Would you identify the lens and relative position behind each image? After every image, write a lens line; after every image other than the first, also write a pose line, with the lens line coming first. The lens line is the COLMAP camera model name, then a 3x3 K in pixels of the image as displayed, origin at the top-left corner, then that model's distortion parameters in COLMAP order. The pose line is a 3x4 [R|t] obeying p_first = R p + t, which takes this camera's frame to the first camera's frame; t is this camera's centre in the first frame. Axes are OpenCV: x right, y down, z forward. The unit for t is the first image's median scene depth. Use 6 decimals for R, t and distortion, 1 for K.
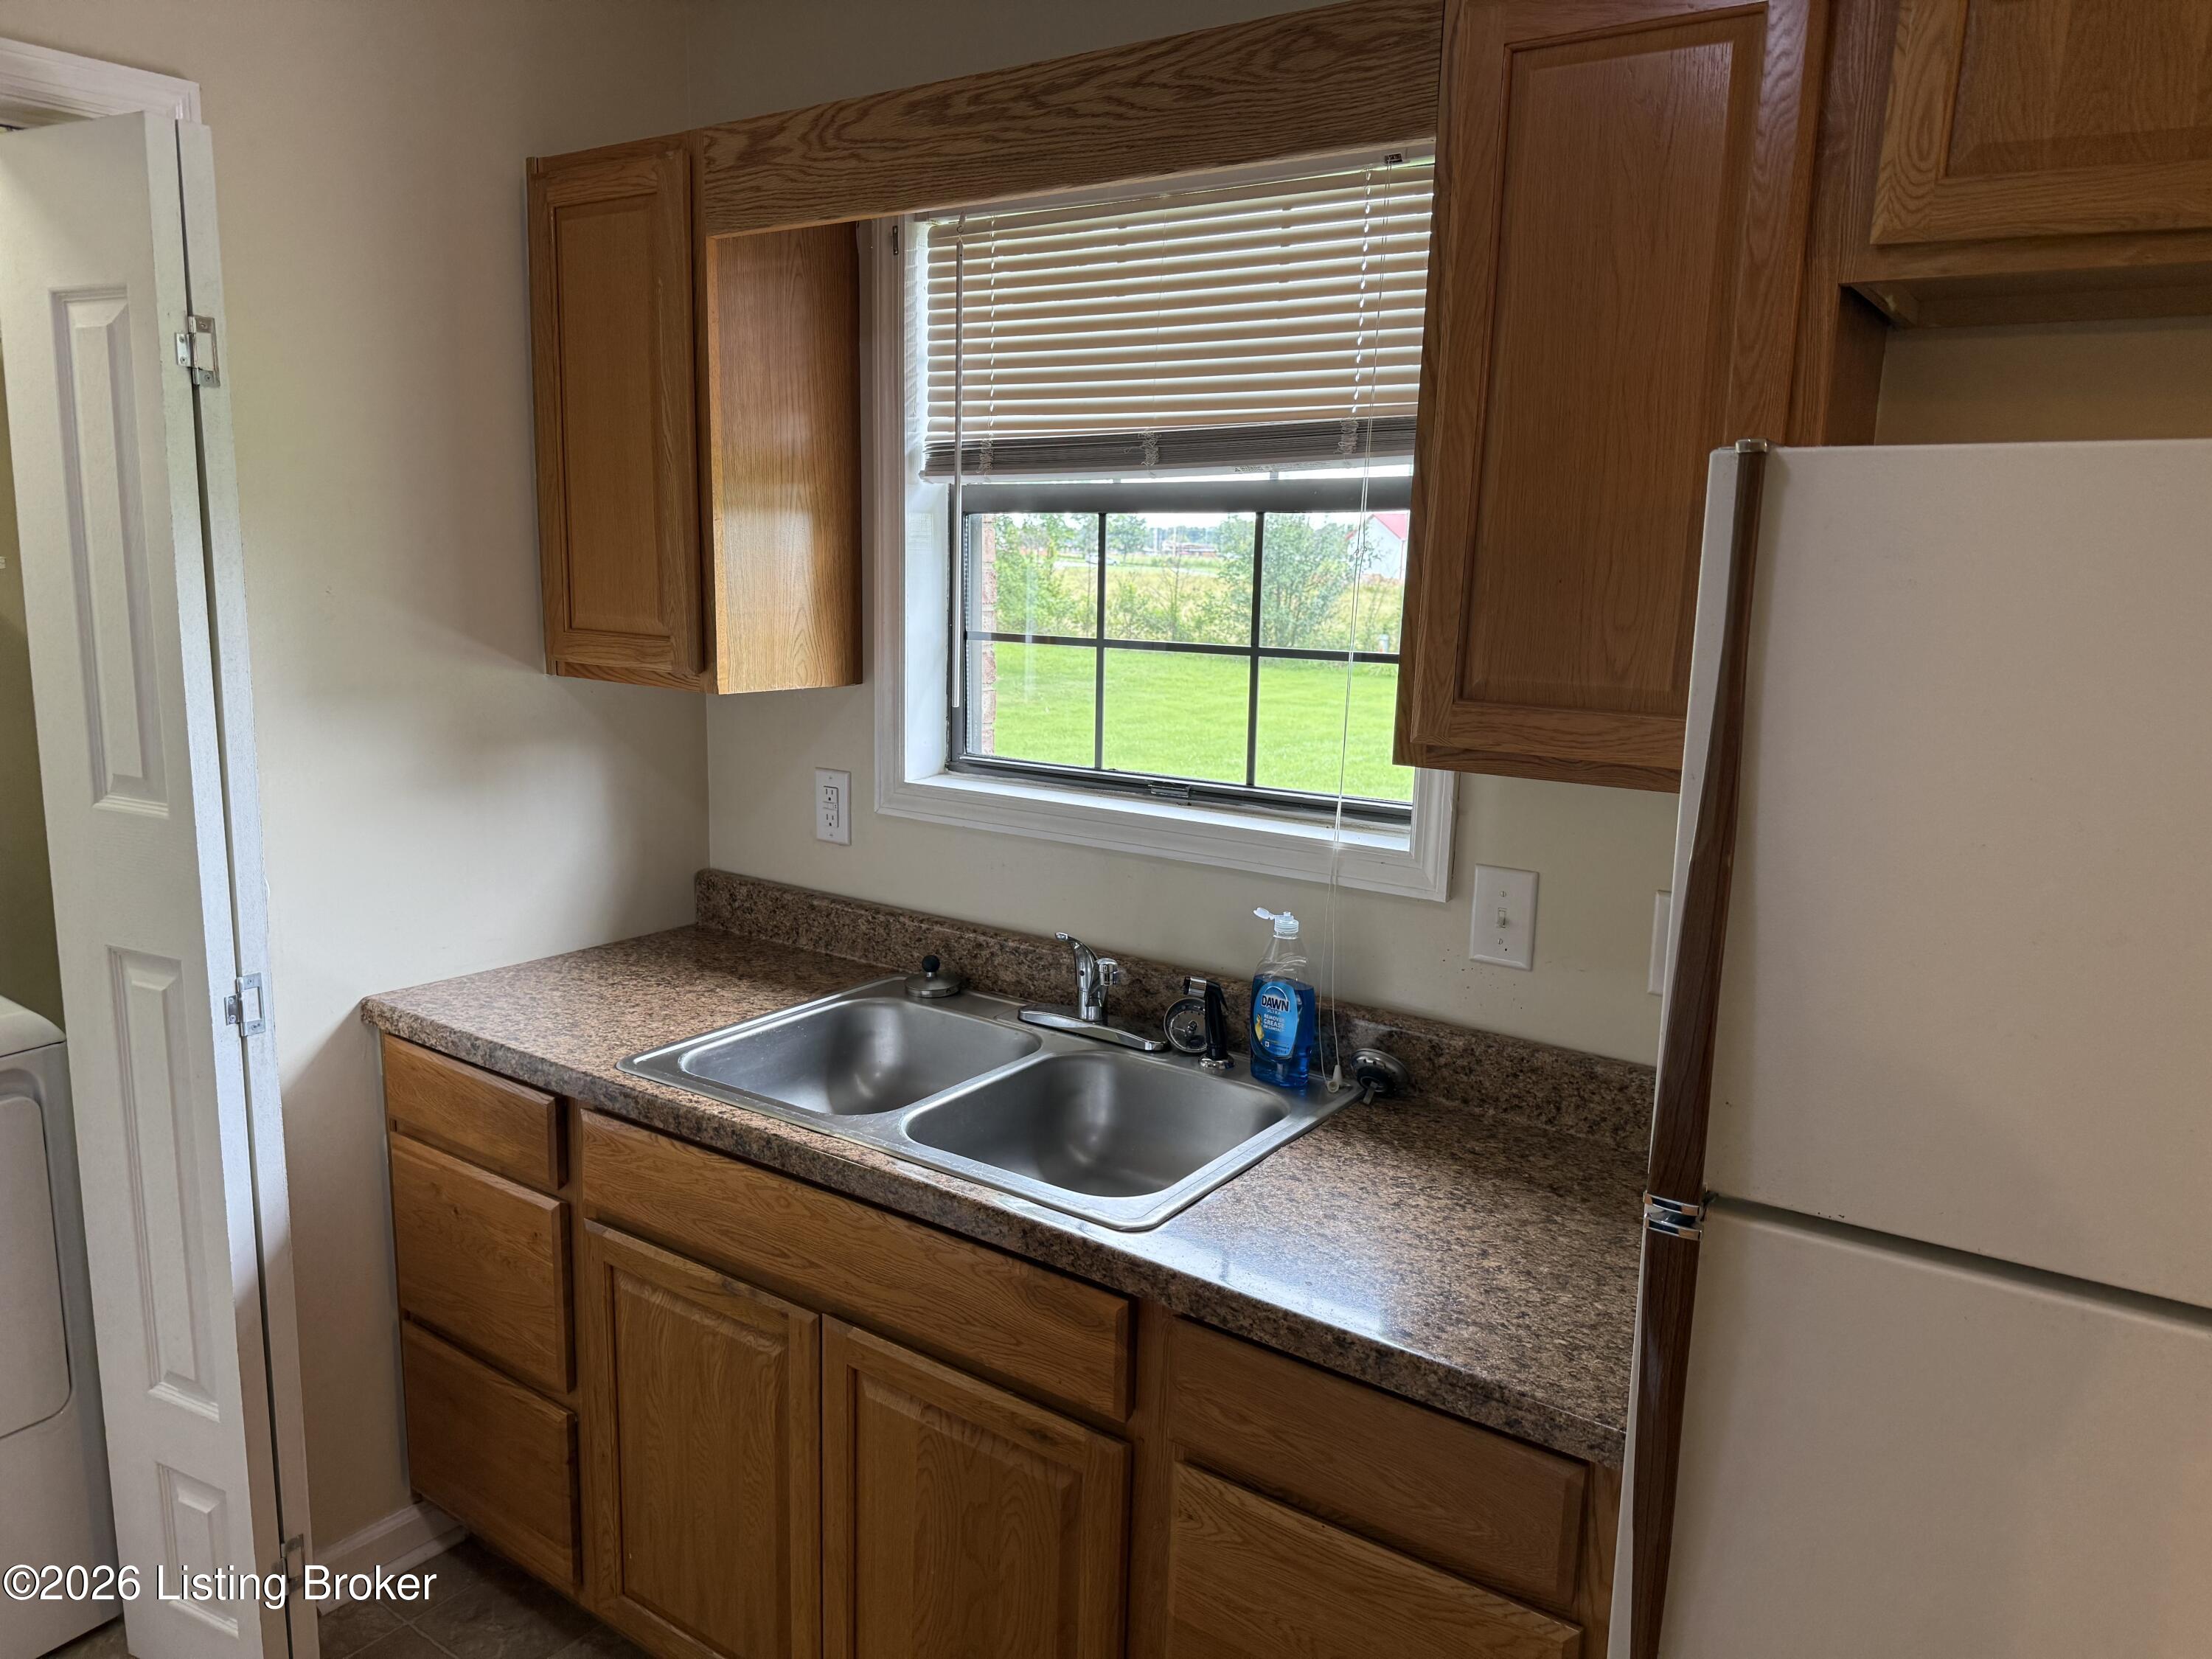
lens RADIAL K [[1542.6, 0, 1162.8], [0, 1542.6, 817.3], [0, 0, 1]] dist [0.093868, -0.194410]
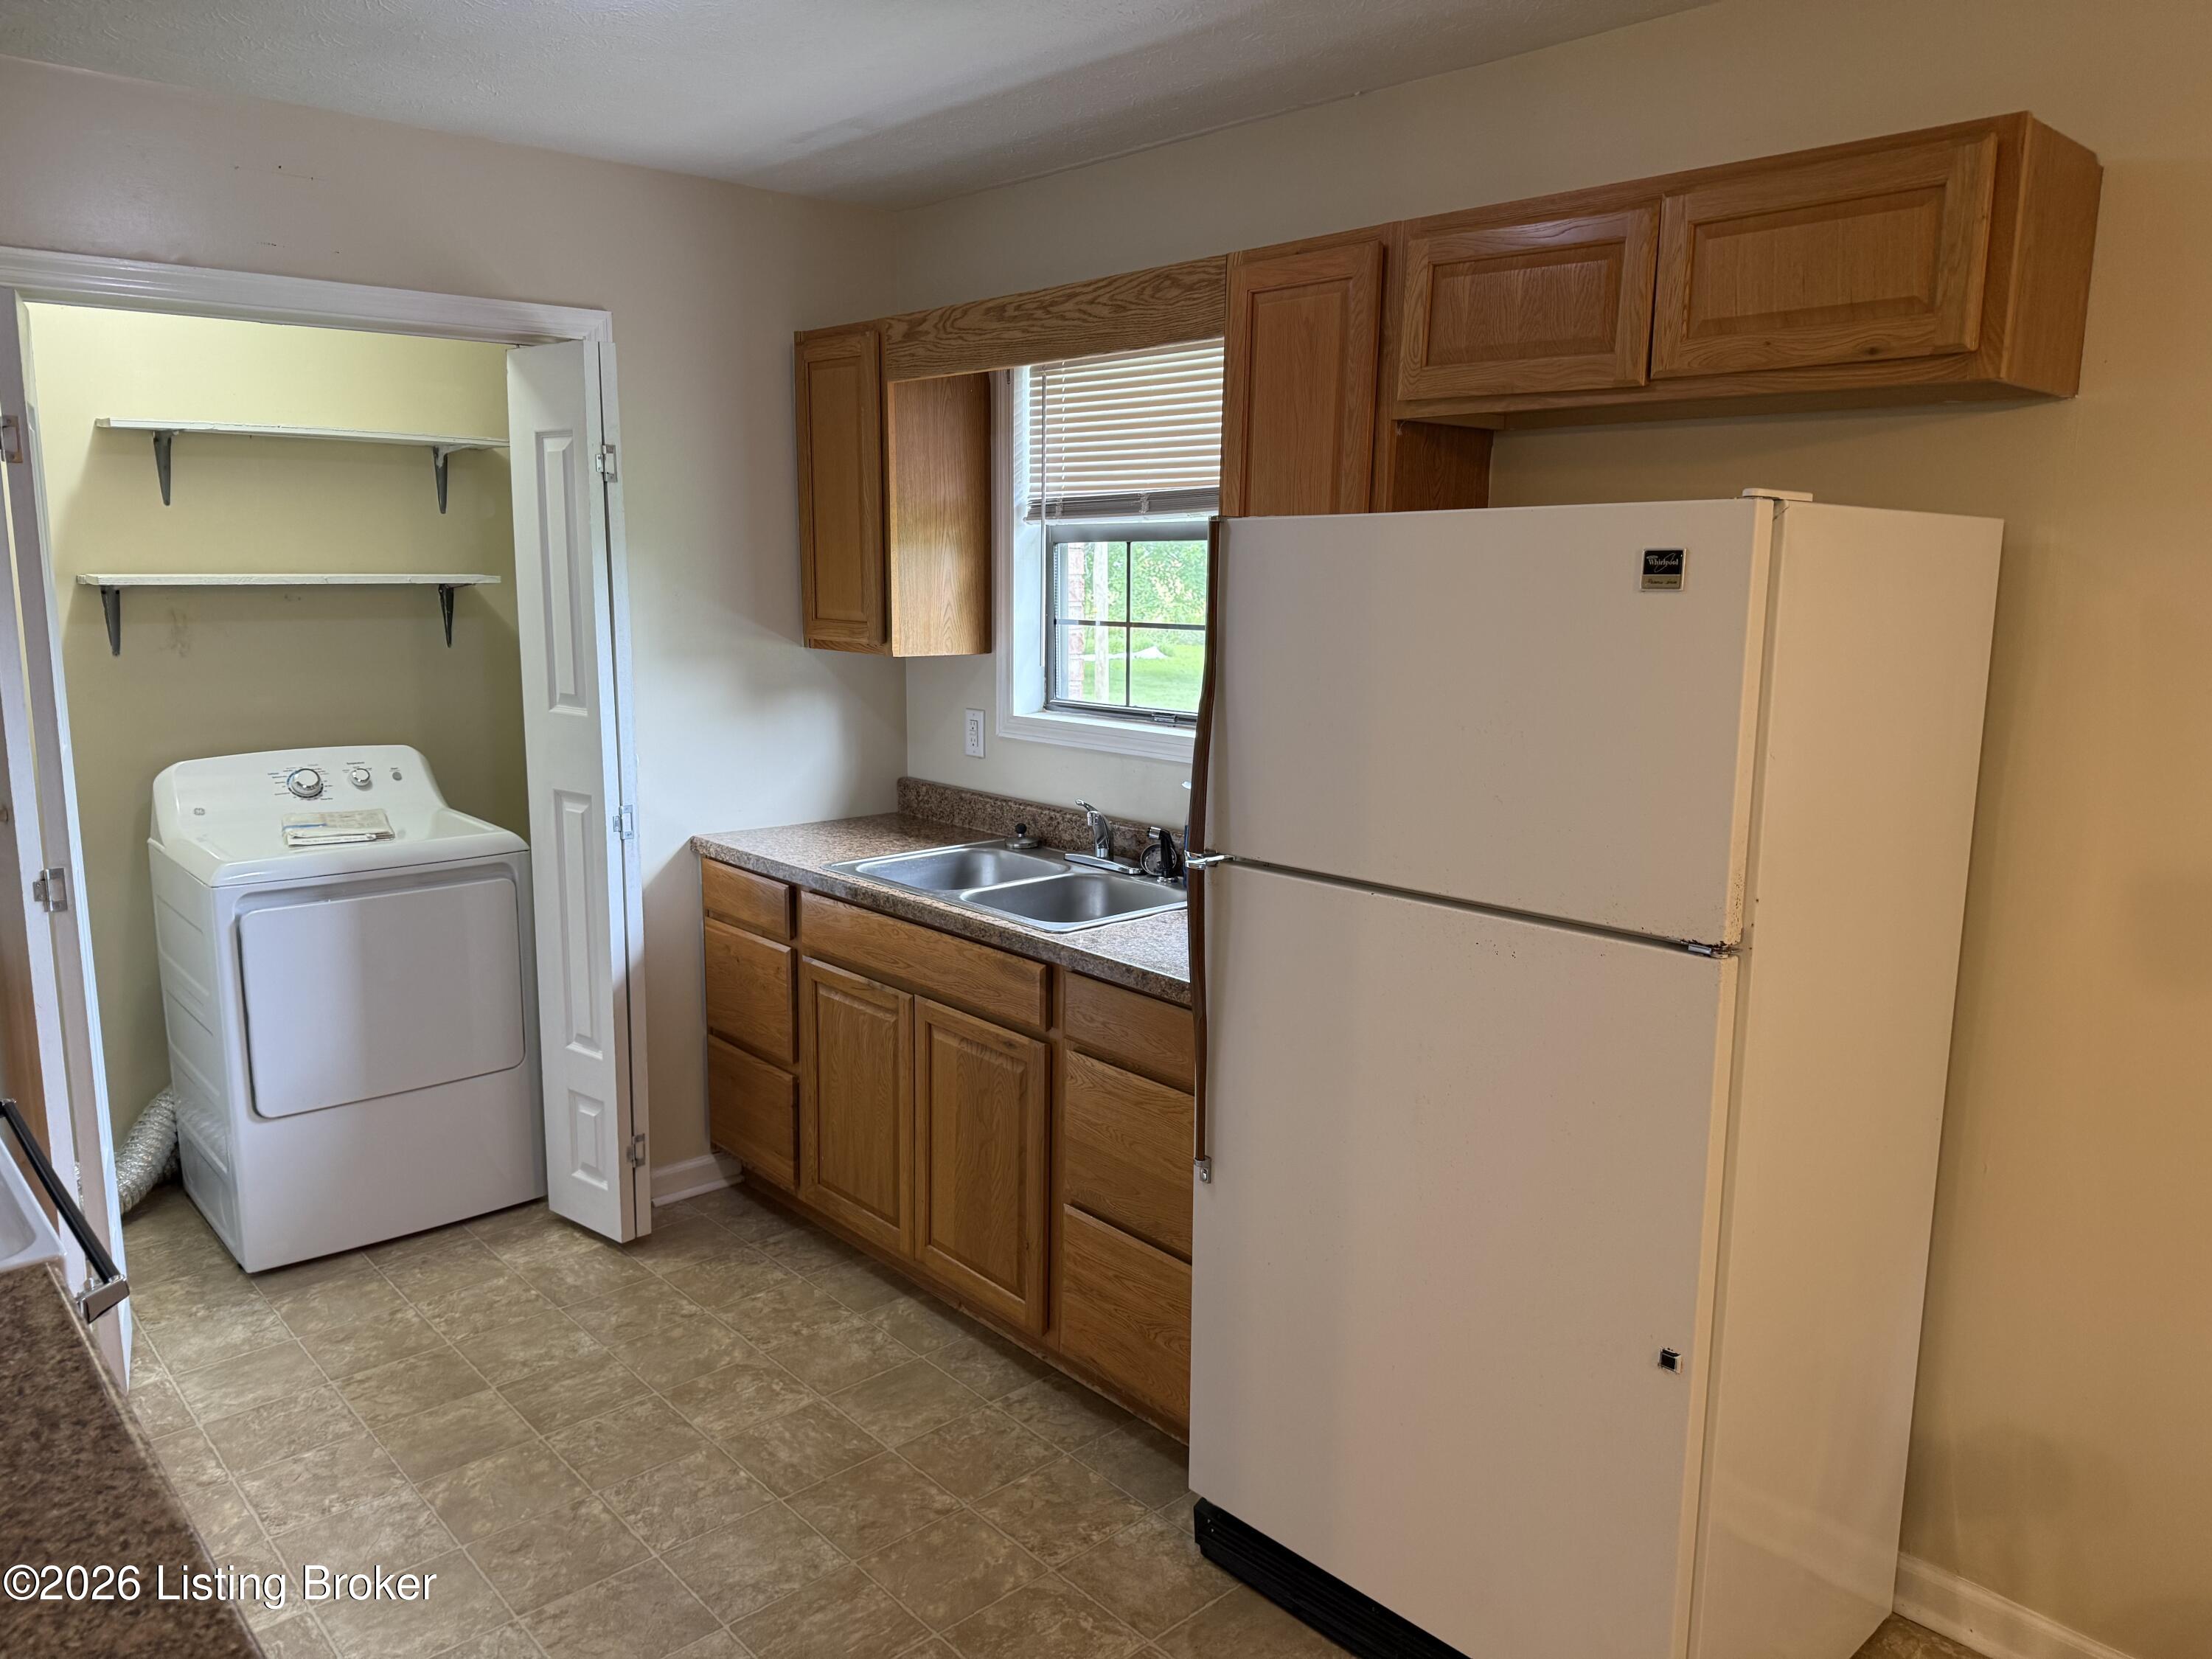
lens RADIAL K [[1542.6, 0, 1162.8], [0, 1542.6, 817.3], [0, 0, 1]] dist [0.093868, -0.194410]
pose [[0.977108, 0.019615, -0.211839, 0.355861], [-0.021687, 0.999737, -0.007462, 0.100294], [0.211637, 0.011885, 0.977276, -0.559287]]
